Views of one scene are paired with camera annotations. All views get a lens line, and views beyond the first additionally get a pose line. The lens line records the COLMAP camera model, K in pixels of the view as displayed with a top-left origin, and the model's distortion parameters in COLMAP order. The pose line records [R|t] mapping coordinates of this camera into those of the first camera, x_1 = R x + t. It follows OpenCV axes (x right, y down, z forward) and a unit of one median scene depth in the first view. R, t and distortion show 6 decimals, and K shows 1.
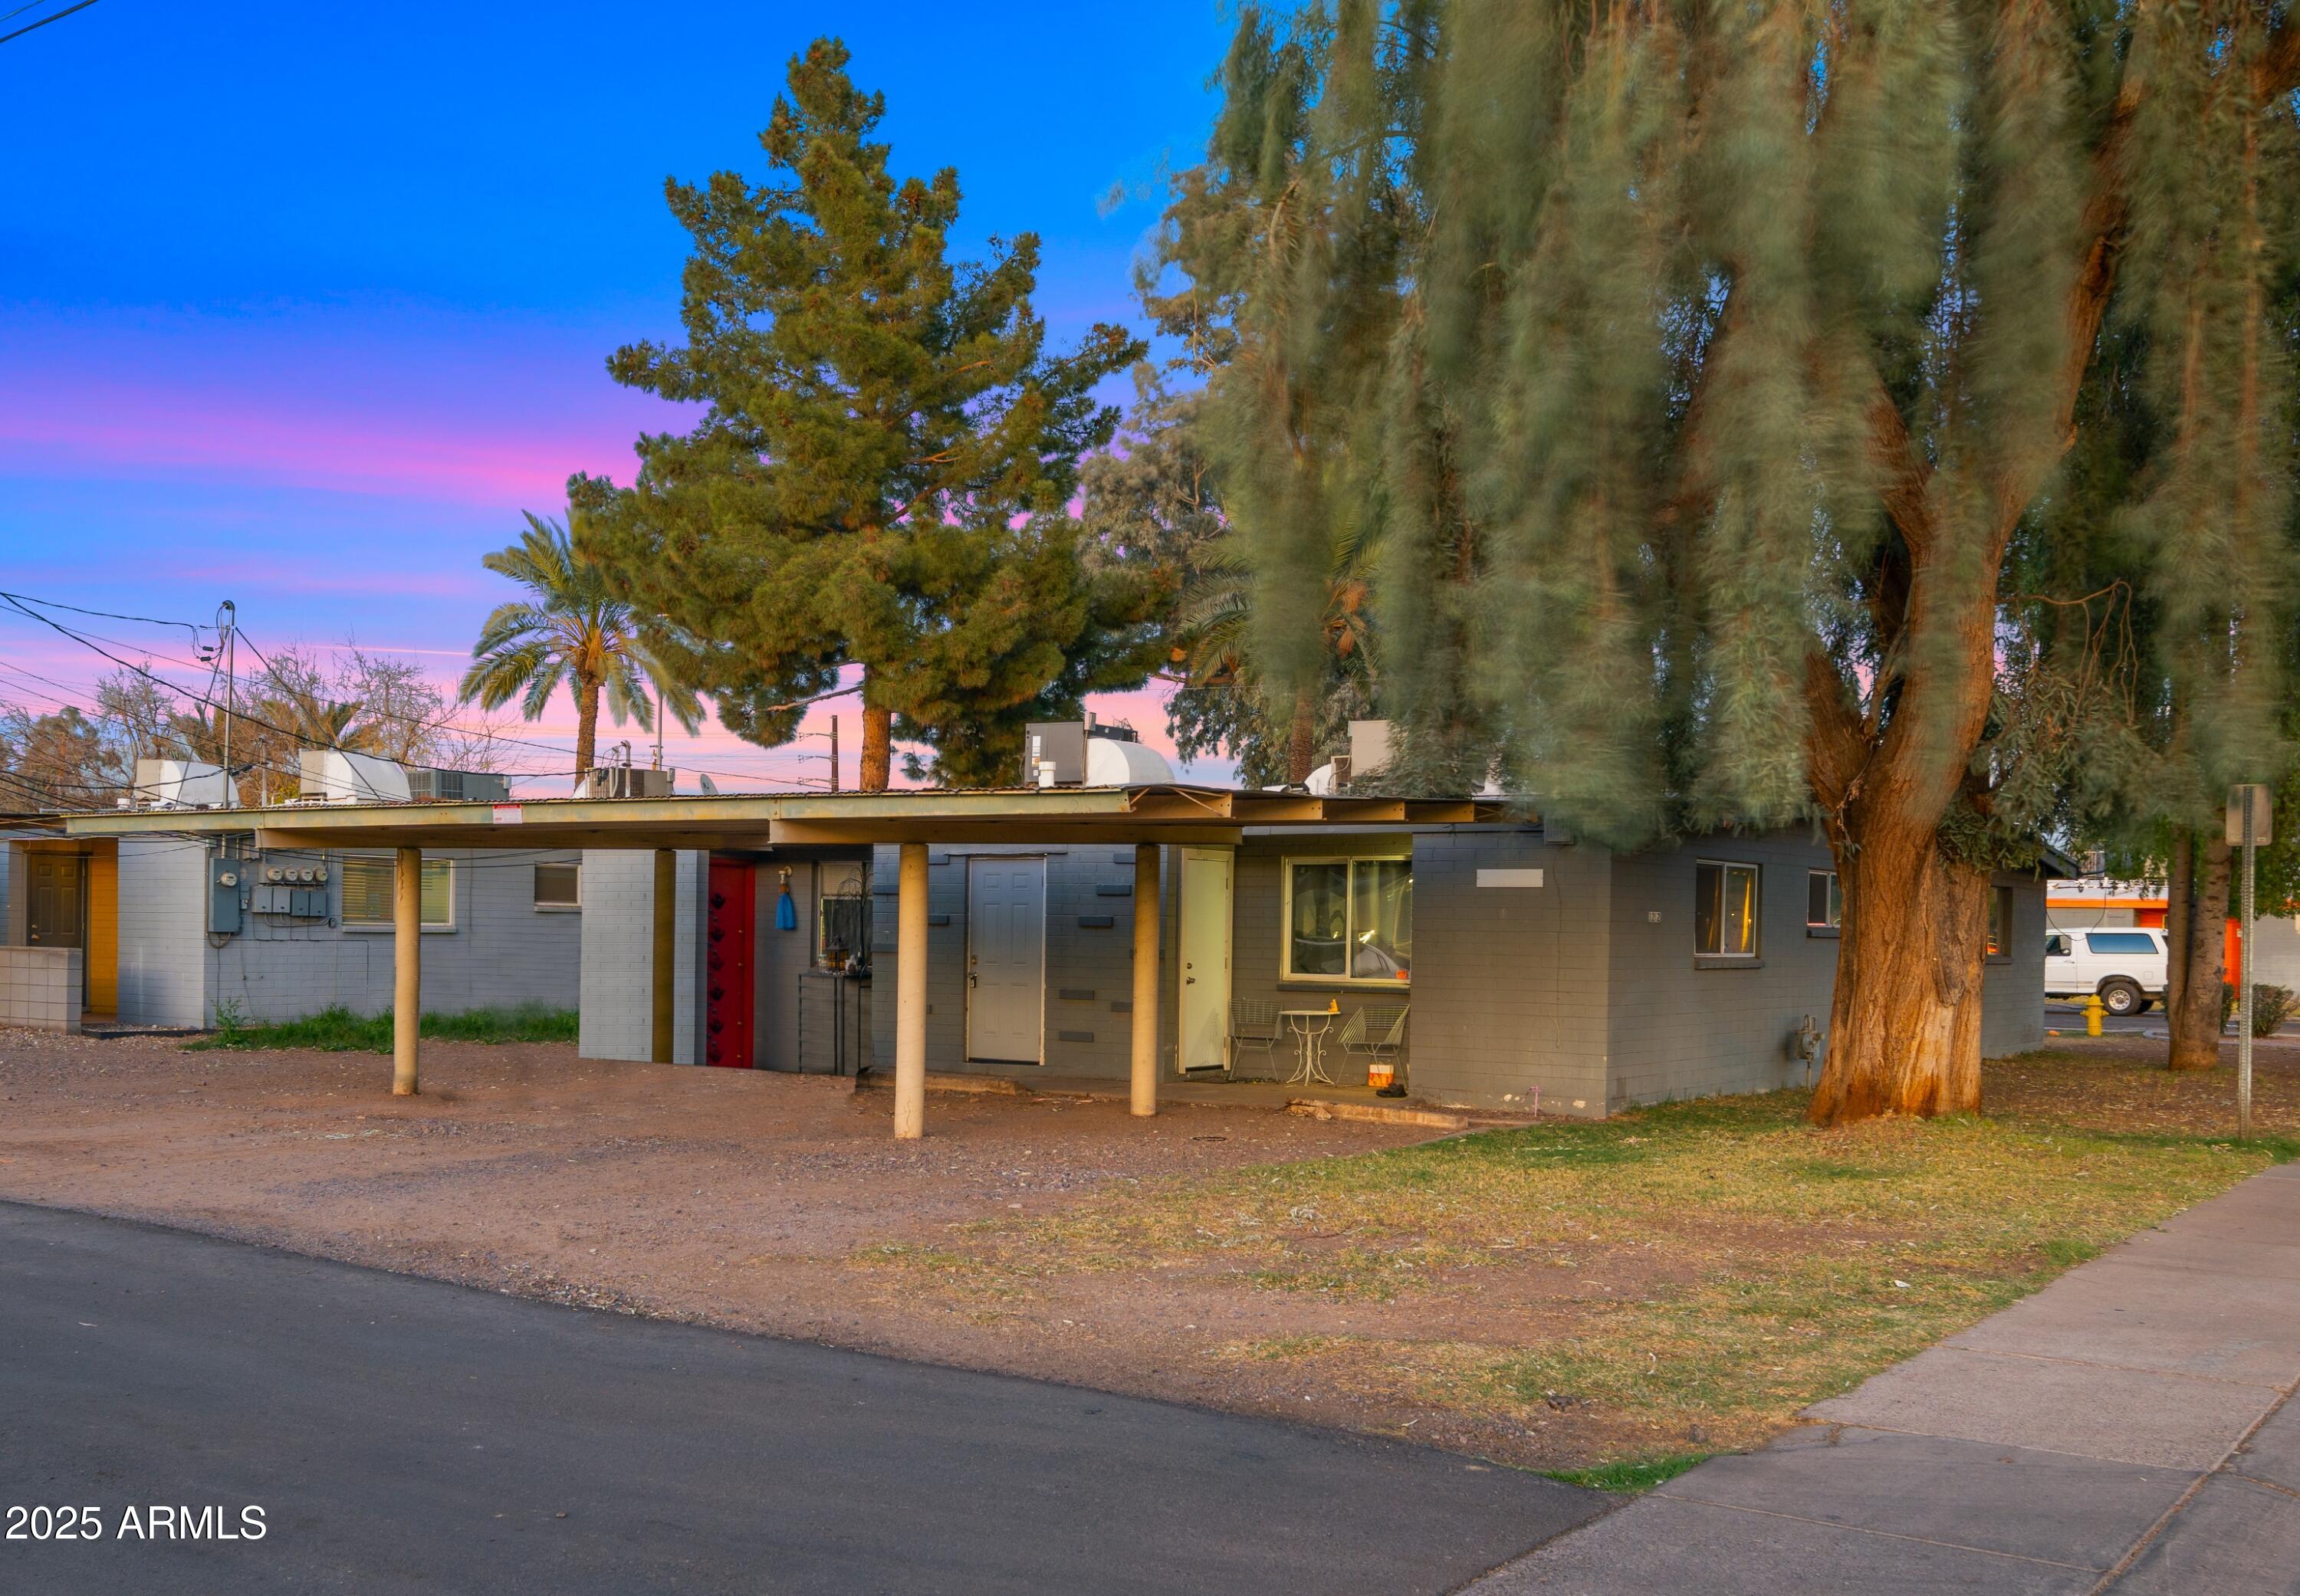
lens RADIAL K [[2225.5, 0, 1150.0], [0, 2225.5, 798.0], [0, 0, 1]] dist [-0.002670, -0.005222]
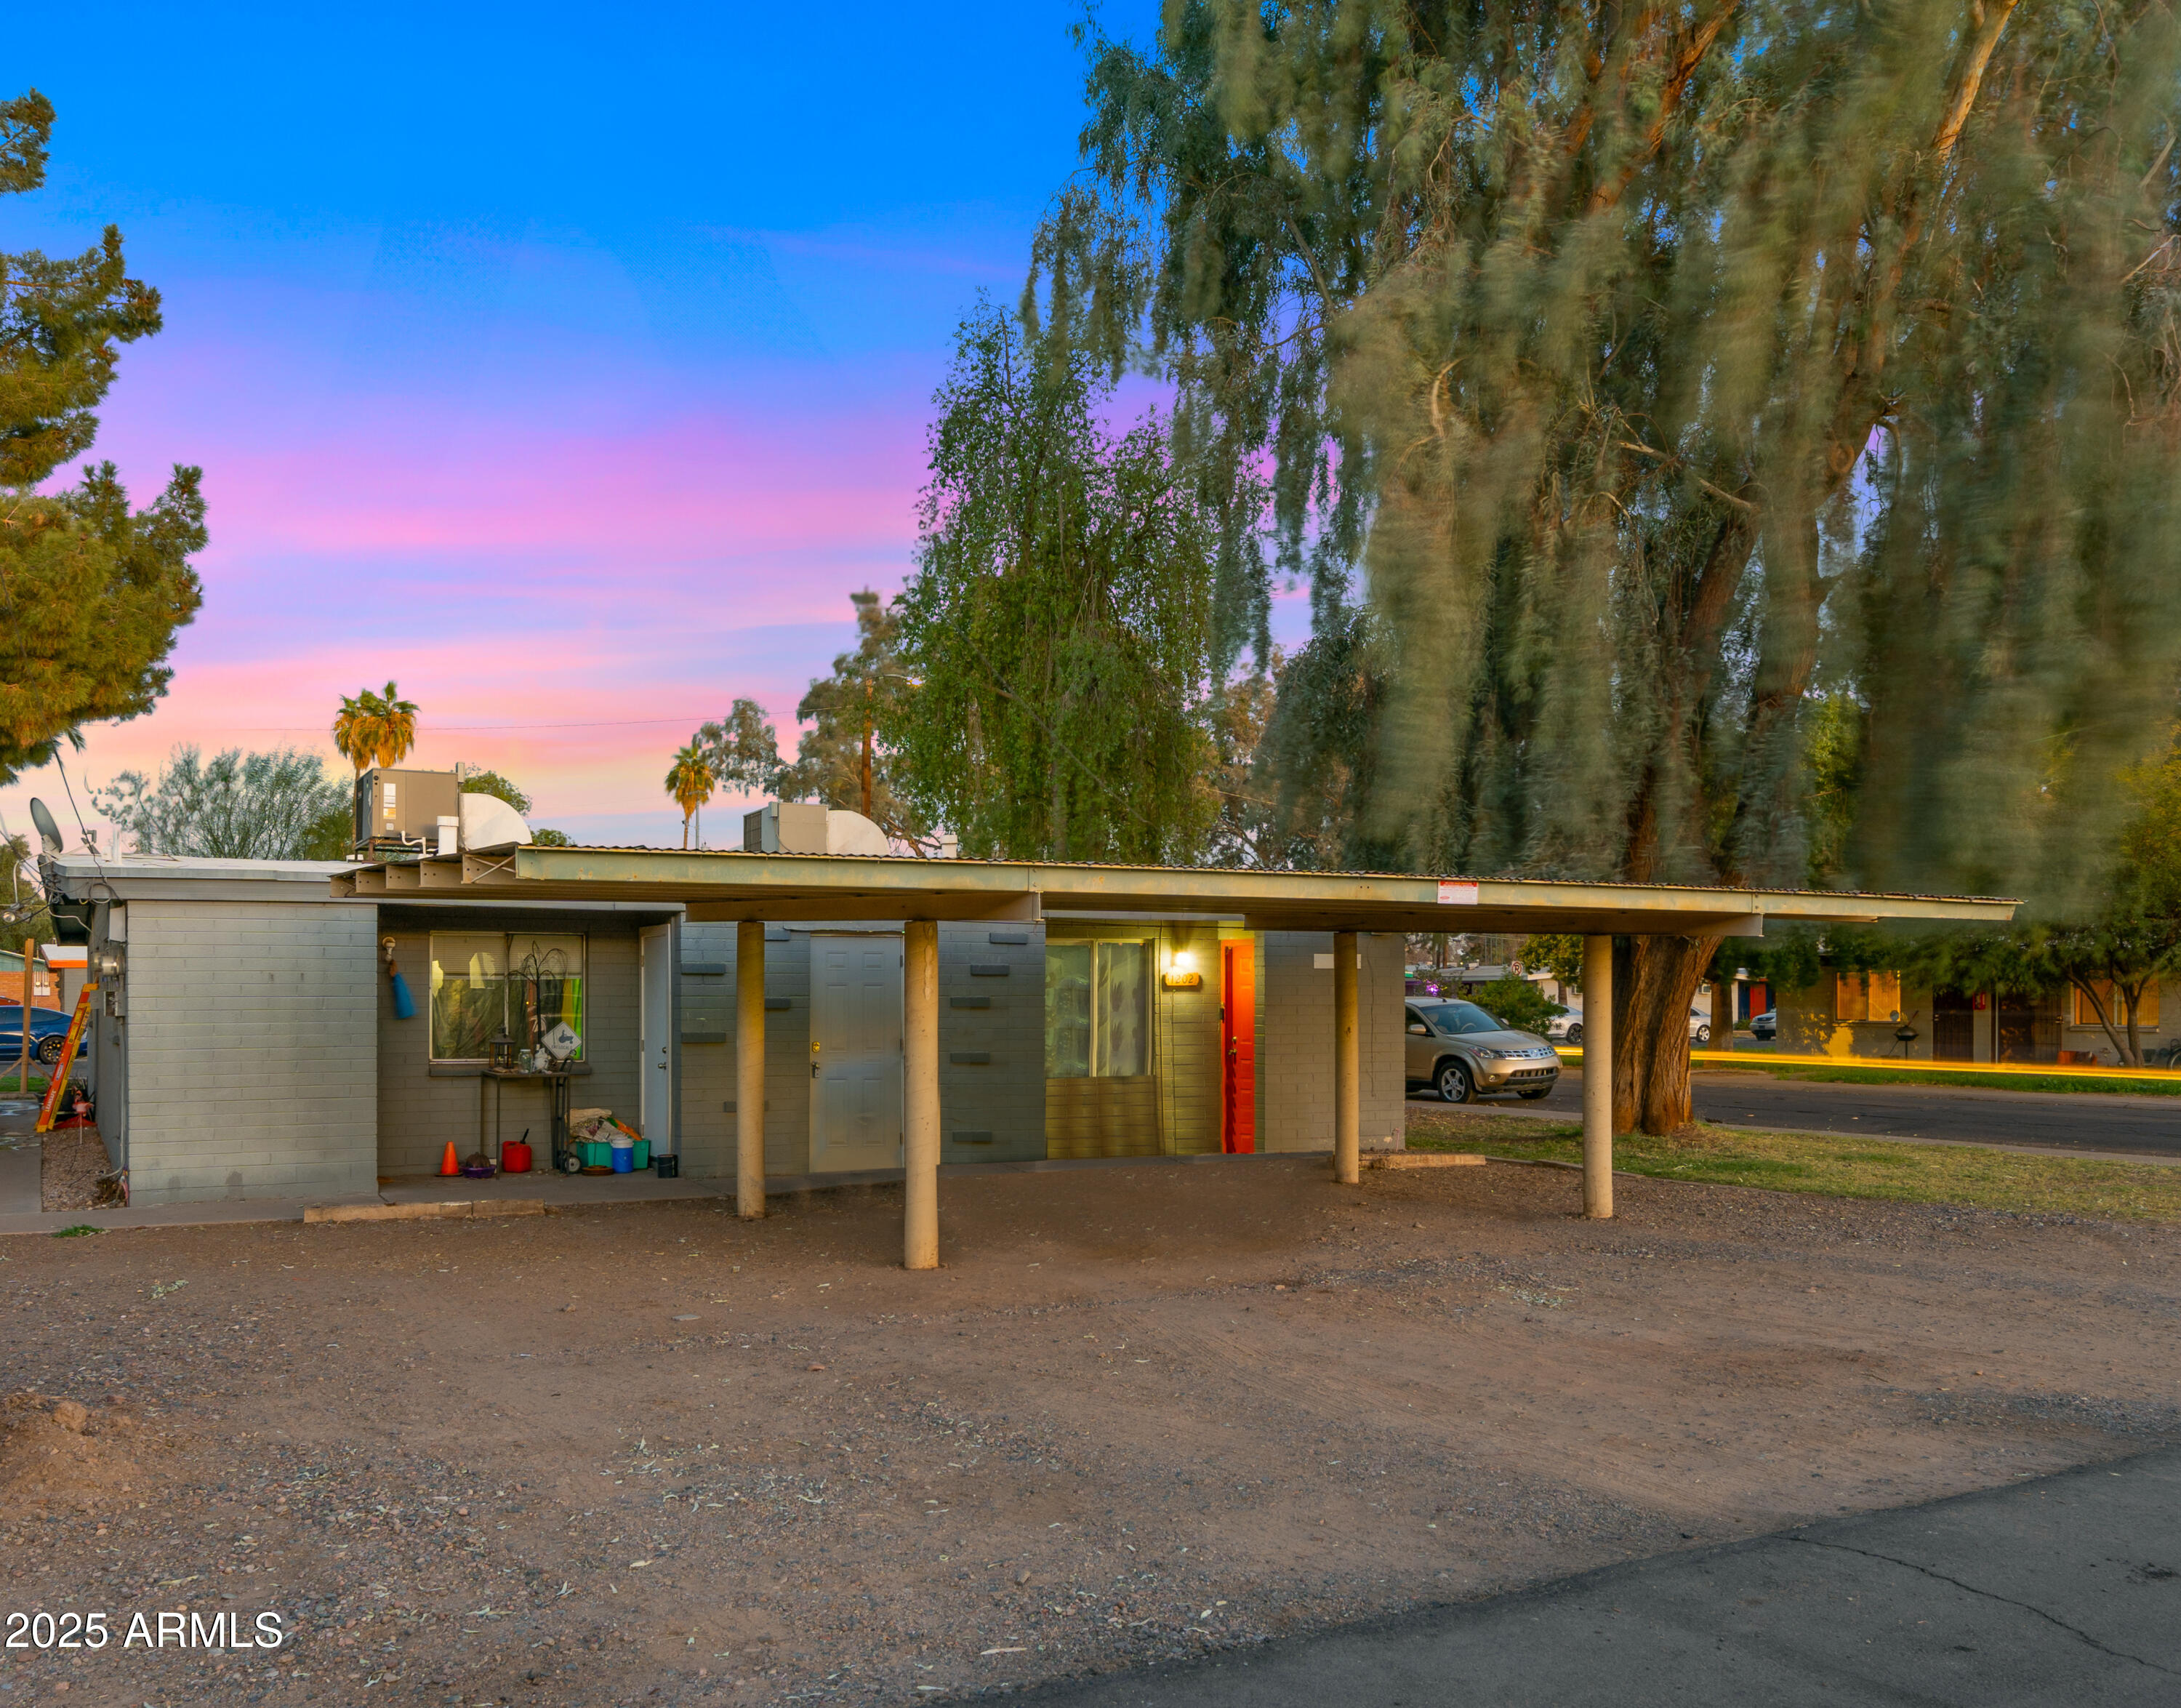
lens RADIAL K [[1889.1, 0, 1092.0], [0, 1889.1, 878.8], [0, 0, 1]] dist [-0.014915, -0.006275]
pose [[0.458148, 0.039690, 0.887989, -0.593903], [-0.042648, 0.998834, -0.022641, 0.014358], [-0.887852, -0.027498, 0.459307, 0.462922]]
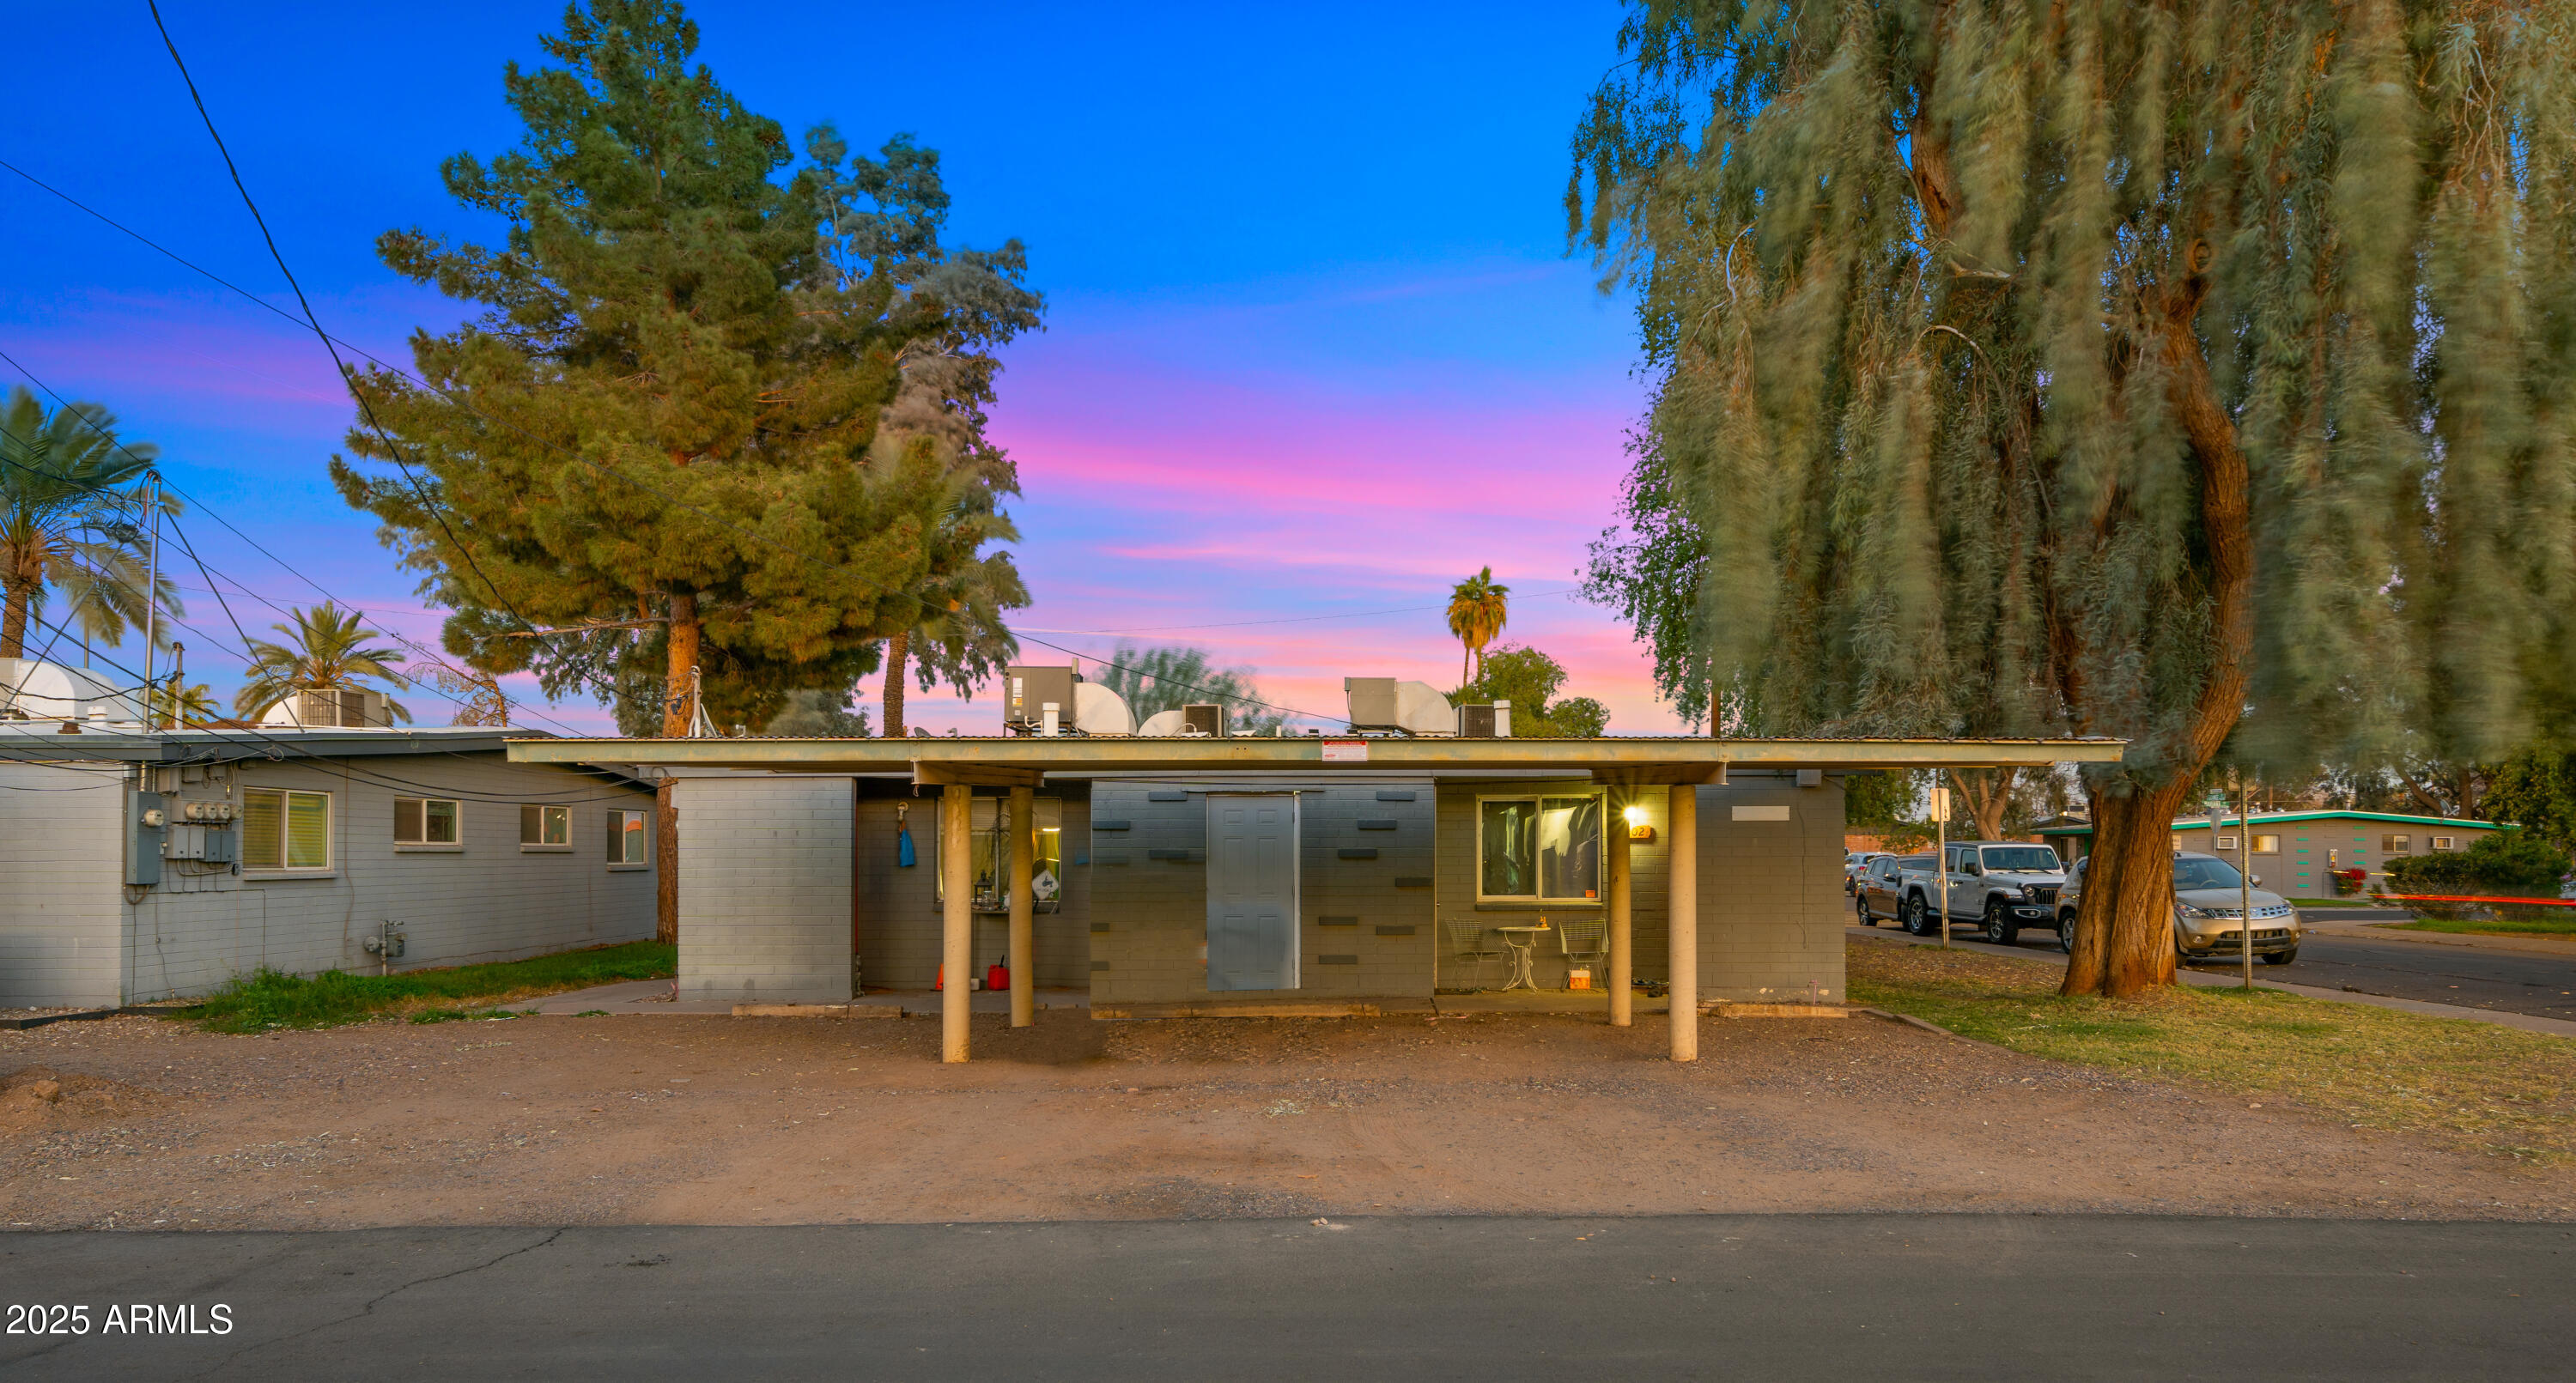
lens RADIAL K [[1835.5, 0, 1288.0], [0, 1835.5, 691.5], [0, 0, 1]] dist [0.004282, 0.004007]
pose [[0.818250, 0.035305, 0.573777, -0.462392], [-0.019431, 0.999241, -0.033774, 0.005697], [-0.574534, 0.016487, 0.818315, 0.224723]]
